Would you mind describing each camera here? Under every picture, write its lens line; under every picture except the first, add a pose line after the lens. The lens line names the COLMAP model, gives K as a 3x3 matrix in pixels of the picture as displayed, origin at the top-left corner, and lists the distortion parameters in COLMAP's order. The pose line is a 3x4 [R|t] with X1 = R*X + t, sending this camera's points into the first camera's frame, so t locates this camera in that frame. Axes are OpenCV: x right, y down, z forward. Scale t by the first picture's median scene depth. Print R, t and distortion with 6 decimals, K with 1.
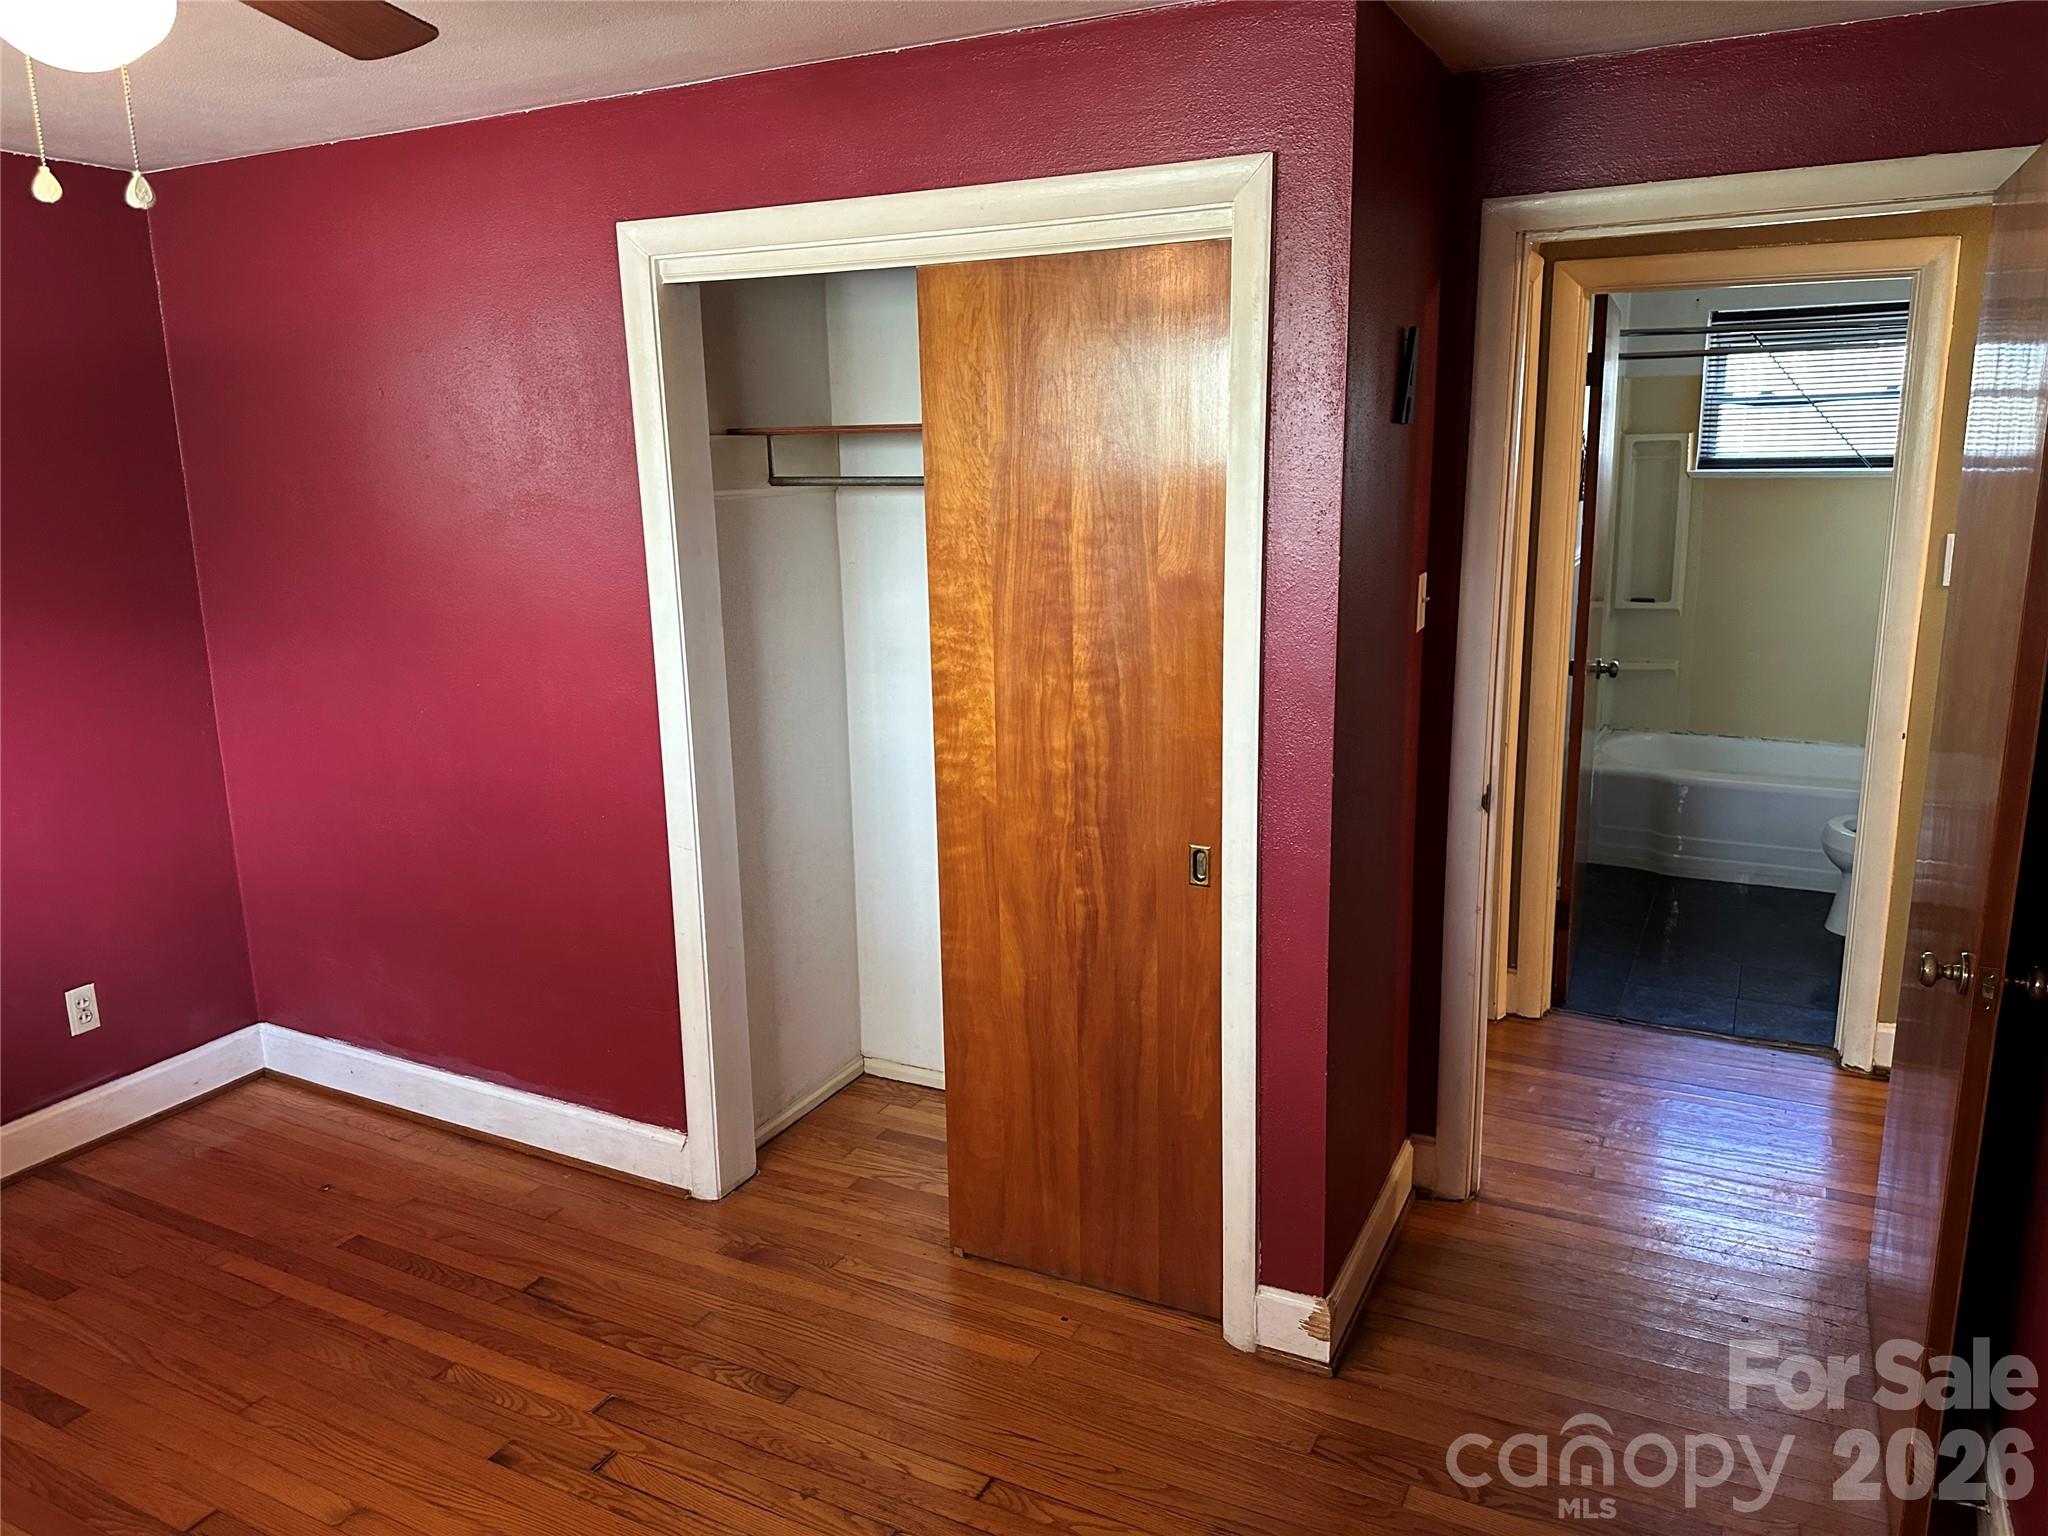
lens RADIAL K [[1437.1, 0, 1030.8], [0, 1437.1, 774.9], [0, 0, 1]] dist [0.039147, -0.062845]
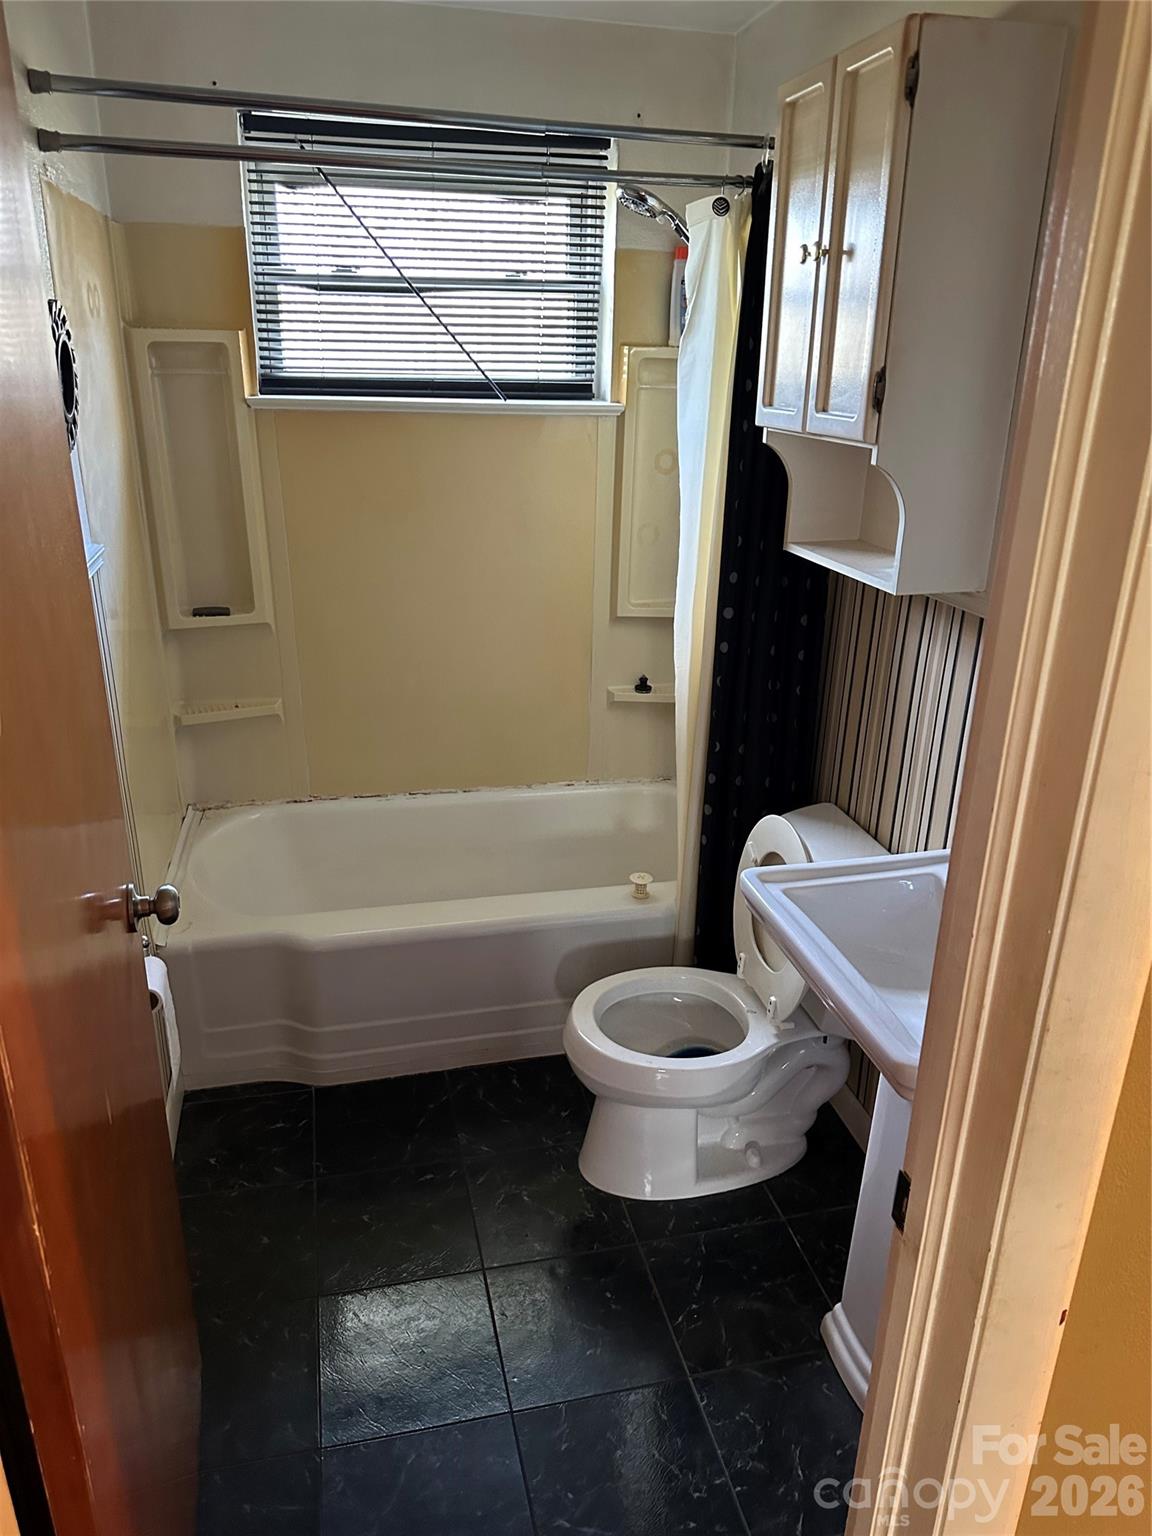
lens RADIAL K [[1077.9, 0, 585.4], [0, 1077.9, 766.4], [0, 0, 1]] dist [0.039147, -0.062845]
pose [[0.757178, -0.206304, 0.619774, 0.243872], [0.101624, 0.974467, 0.200217, -0.133296], [-0.645254, -0.088616, 0.758811, 0.538787]]
